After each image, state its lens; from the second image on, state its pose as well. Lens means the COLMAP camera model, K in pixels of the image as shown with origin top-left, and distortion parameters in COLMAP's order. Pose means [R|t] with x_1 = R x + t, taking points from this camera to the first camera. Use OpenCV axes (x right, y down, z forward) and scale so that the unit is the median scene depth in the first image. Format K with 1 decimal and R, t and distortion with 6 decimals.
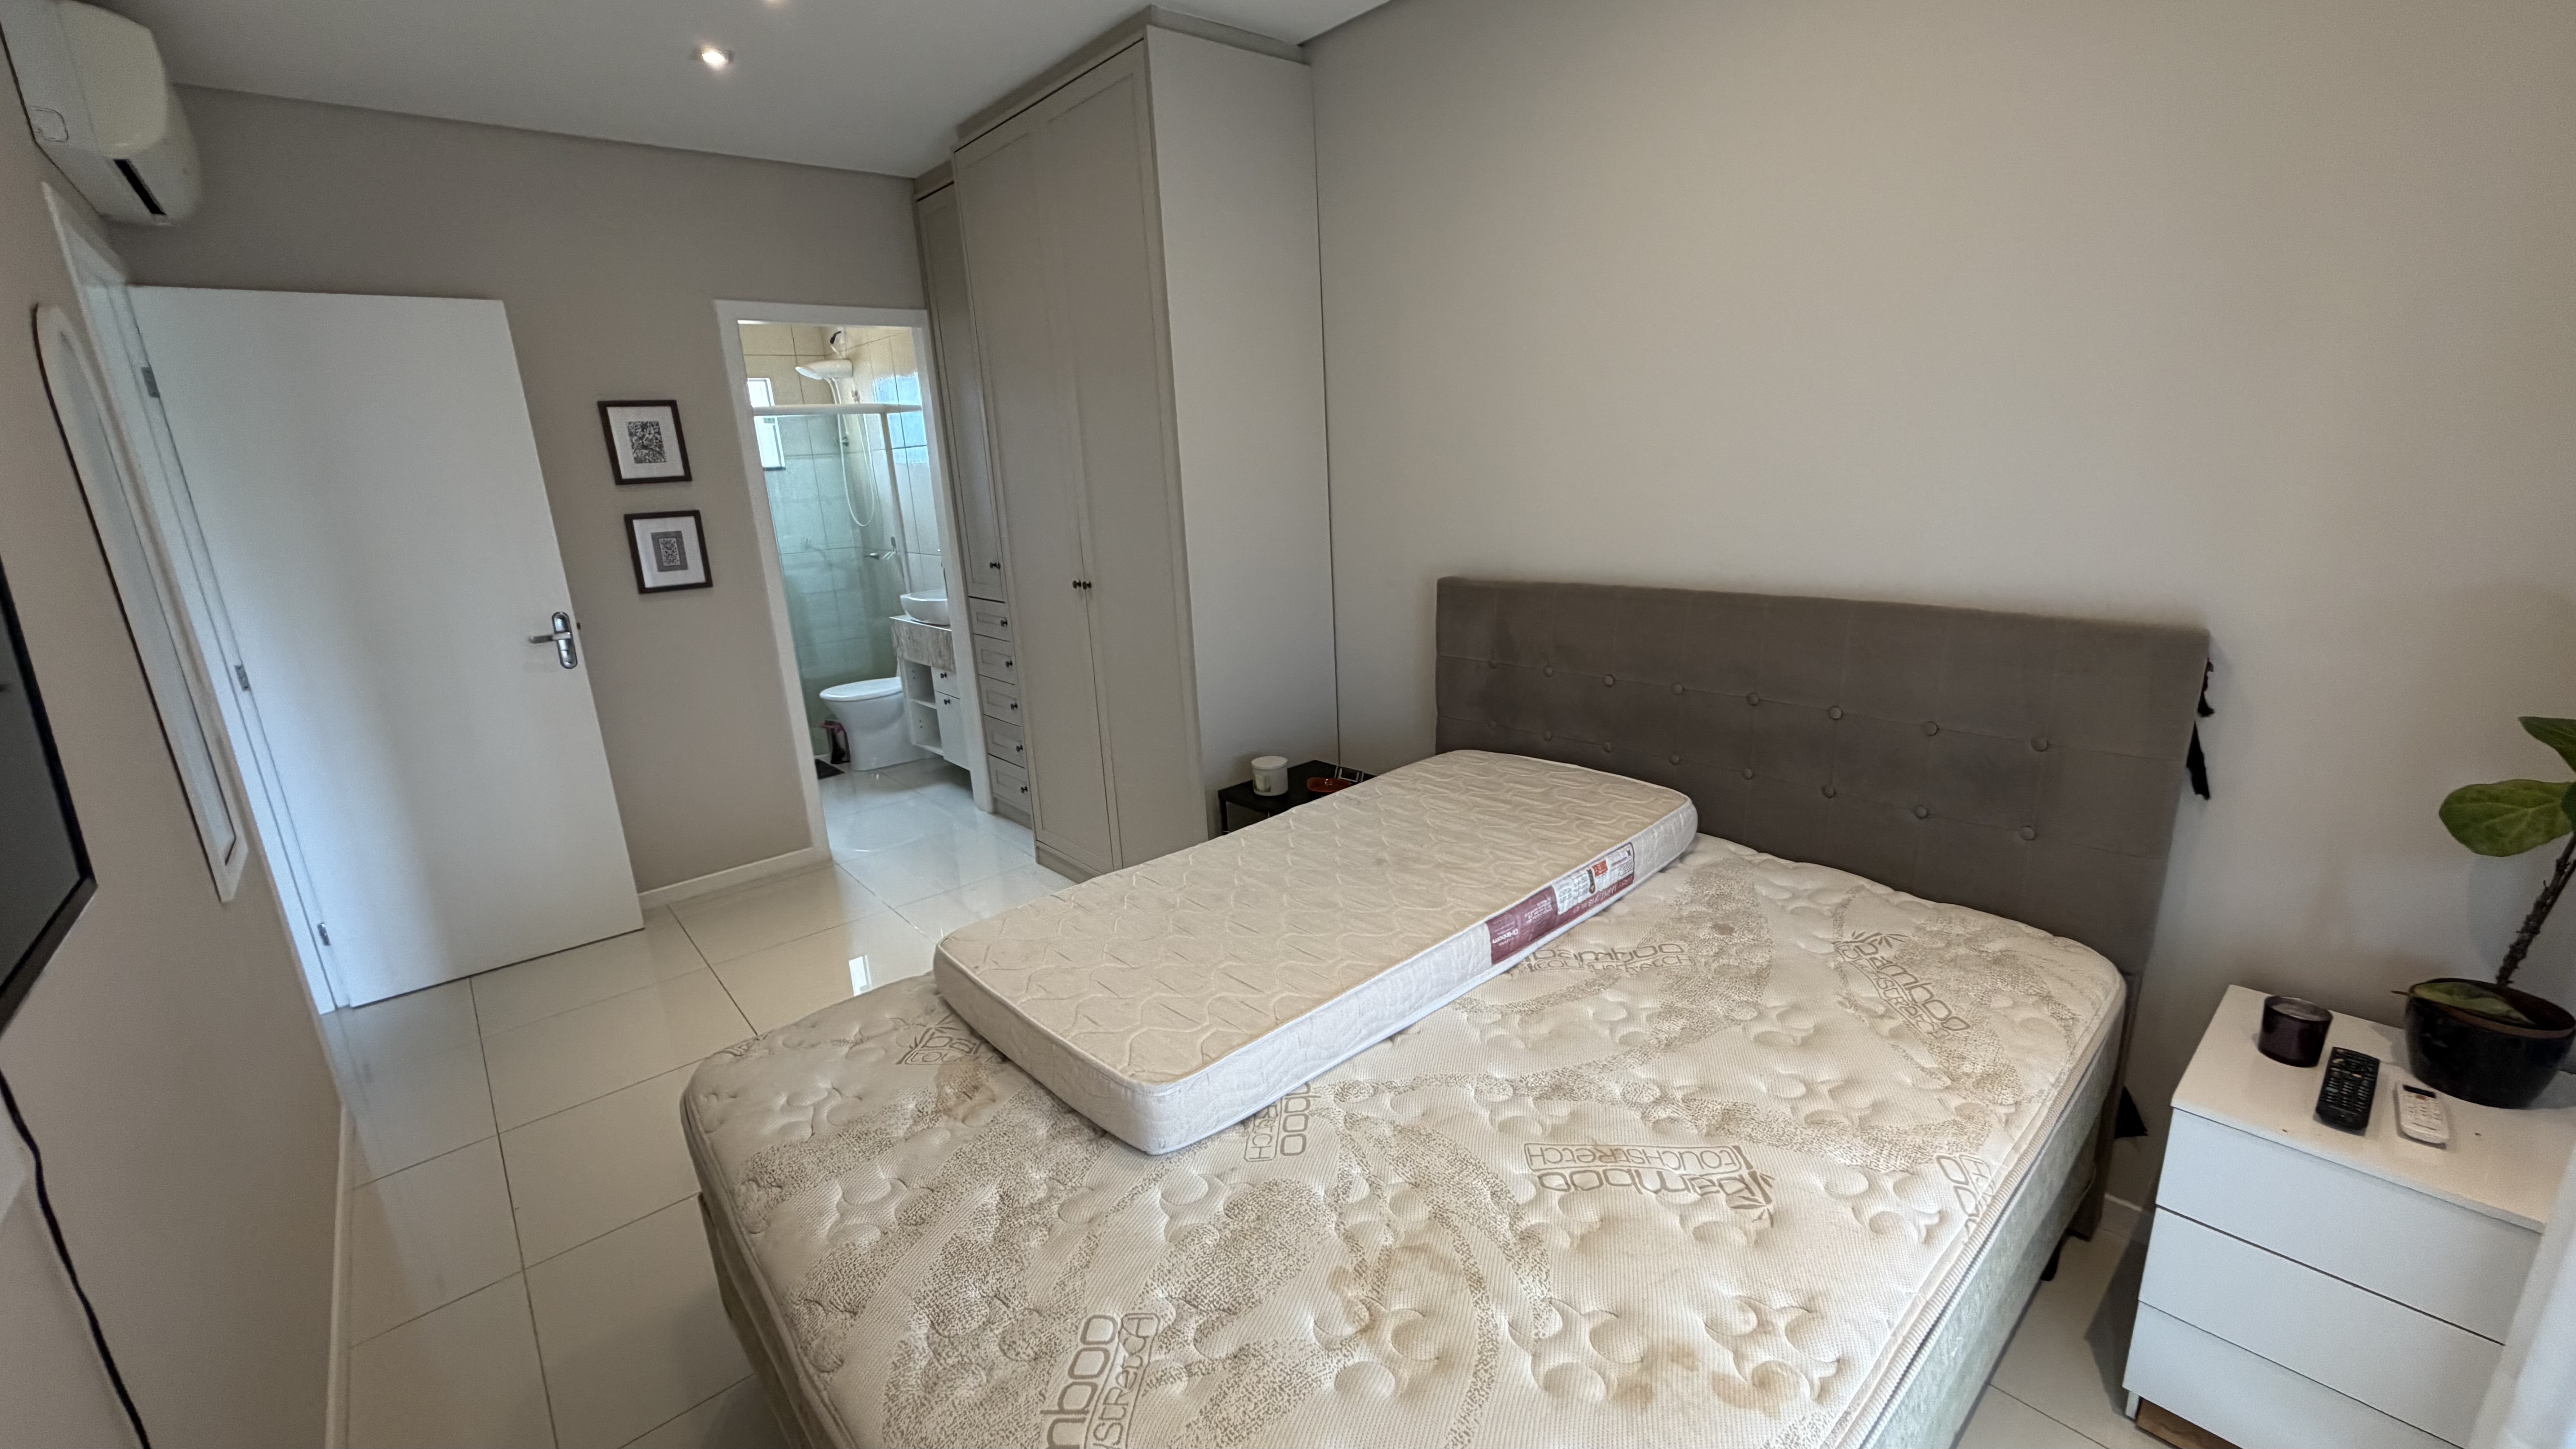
lens RADIAL K [[1027.0, 0, 1285.5], [0, 1027.0, 721.2], [0, 0, 1]] dist [0.000940, 0.000017]
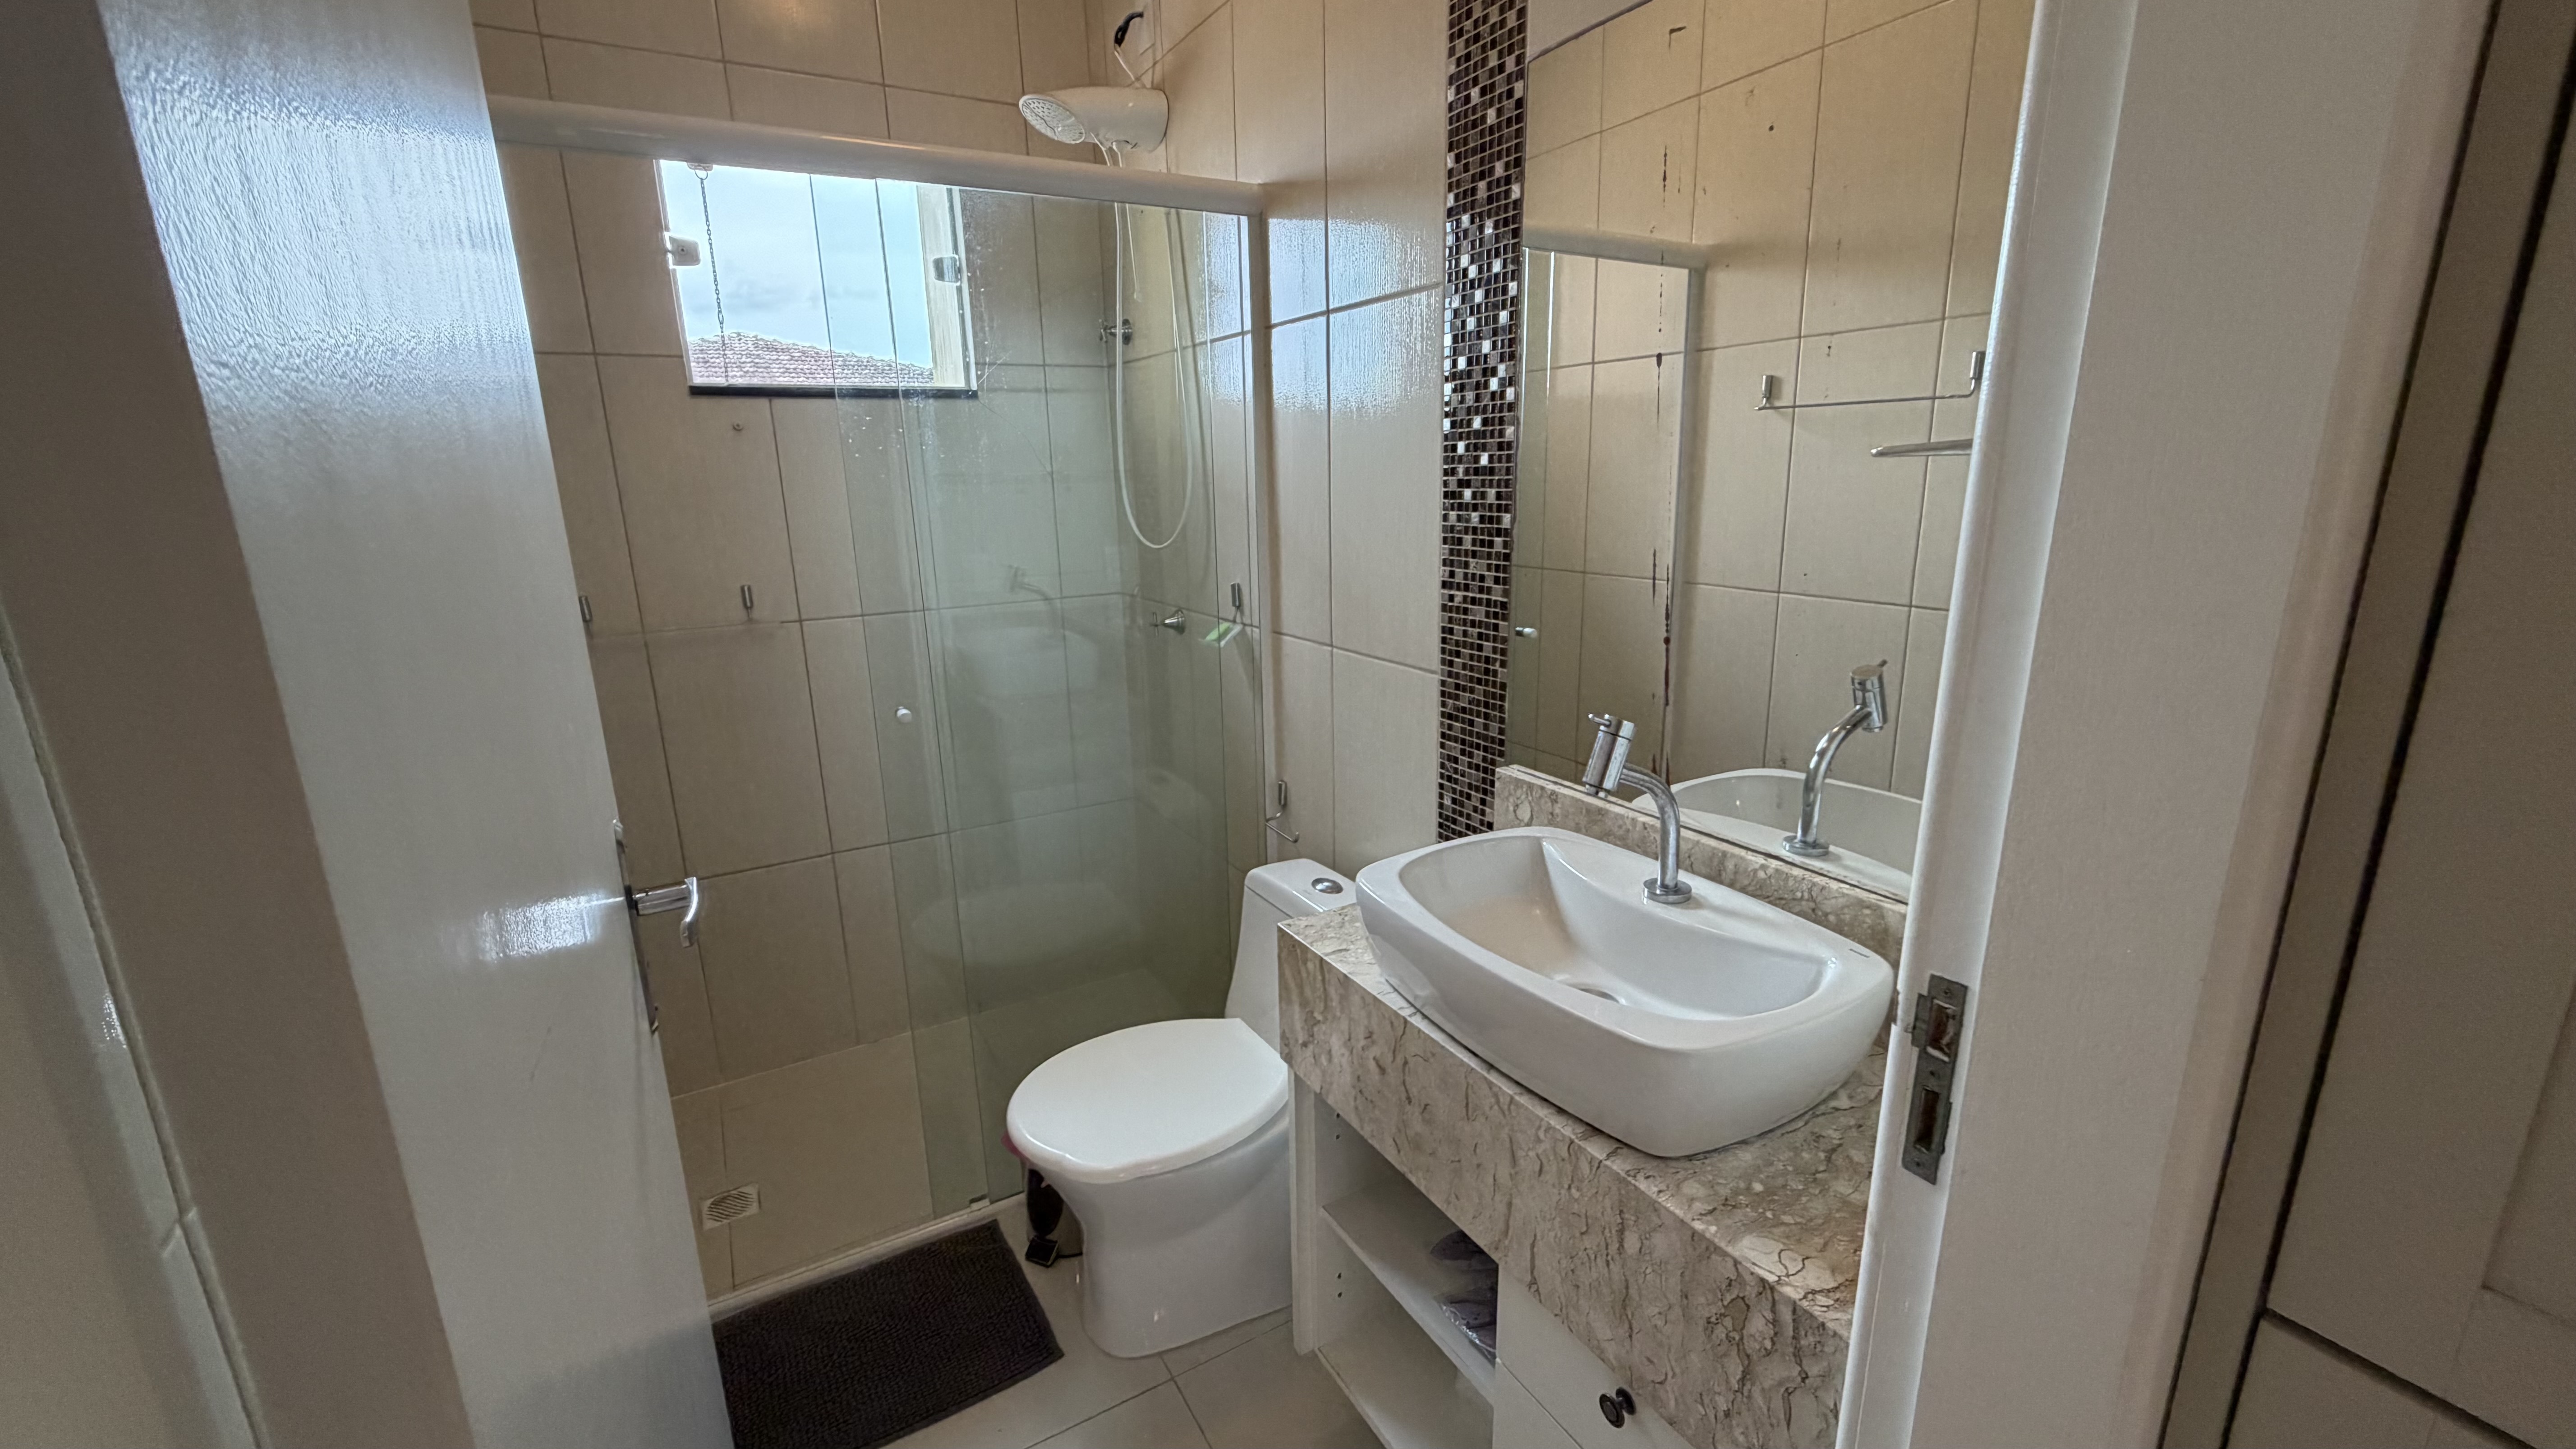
lens RADIAL K [[1027.0, 0, 1285.5], [0, 1027.0, 721.2], [0, 0, 1]] dist [0.000940, 0.000017]
pose [[0.981379, 0.074002, -0.177252, -0.299704], [-0.075173, 0.997170, 0.000106, -0.133593], [0.176758, 0.013221, 0.984166, 0.652747]]
